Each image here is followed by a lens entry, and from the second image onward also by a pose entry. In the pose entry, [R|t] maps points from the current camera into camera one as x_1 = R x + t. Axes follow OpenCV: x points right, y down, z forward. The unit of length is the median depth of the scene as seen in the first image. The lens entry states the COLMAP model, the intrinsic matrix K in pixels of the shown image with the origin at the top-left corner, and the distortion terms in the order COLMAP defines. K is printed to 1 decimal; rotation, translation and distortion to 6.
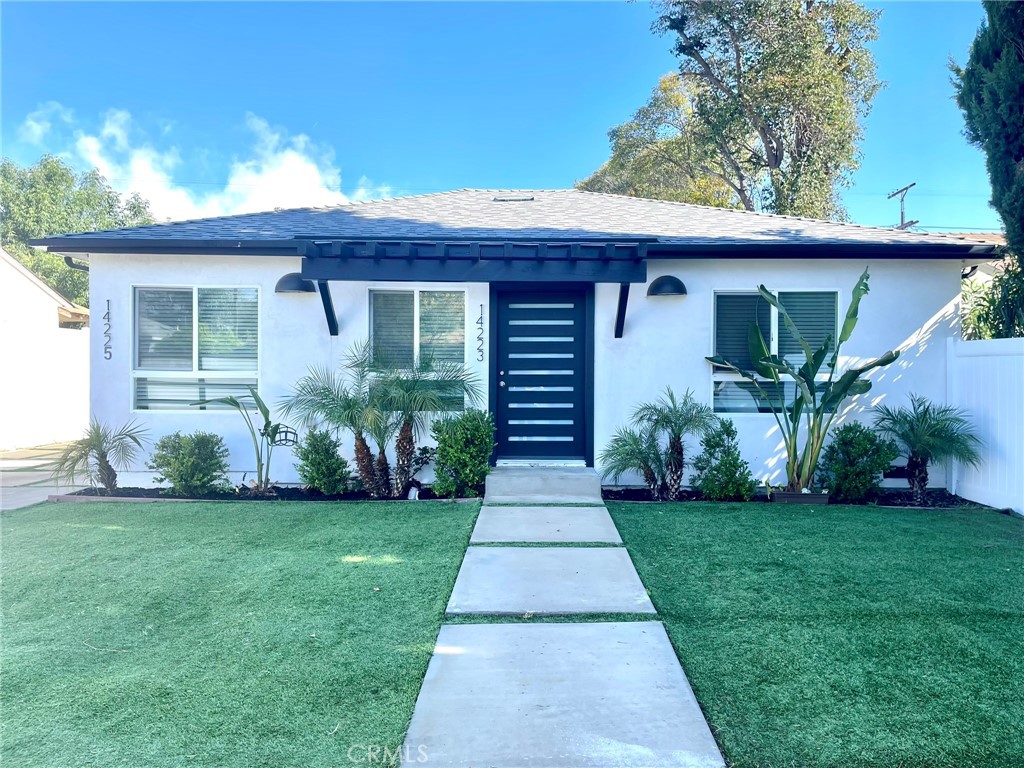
lens RADIAL K [[775.4, 0, 498.1], [0, 775.4, 381.7], [0, 0, 1]] dist [0.046195, -0.008333]
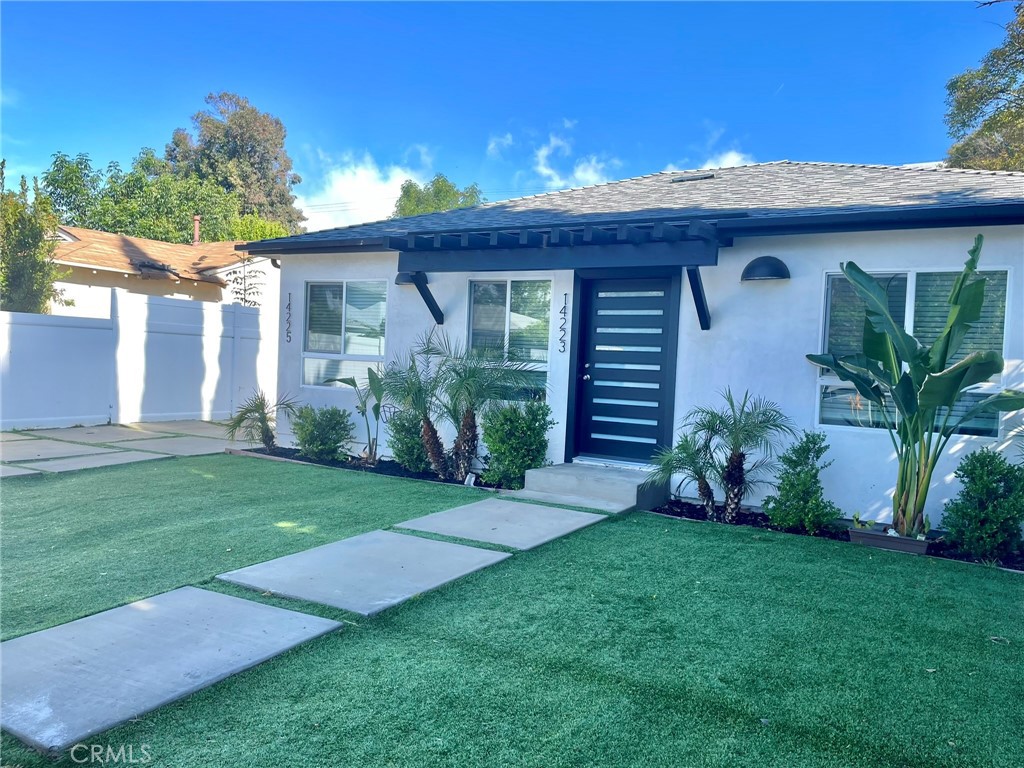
lens RADIAL K [[775.4, 0, 498.1], [0, 775.4, 381.7], [0, 0, 1]] dist [0.046195, -0.008333]
pose [[0.860144, 0.047198, -0.507863, 0.403139], [-0.041518, 0.998884, 0.022514, -0.008475], [0.508359, 0.001720, 0.861143, 0.129383]]
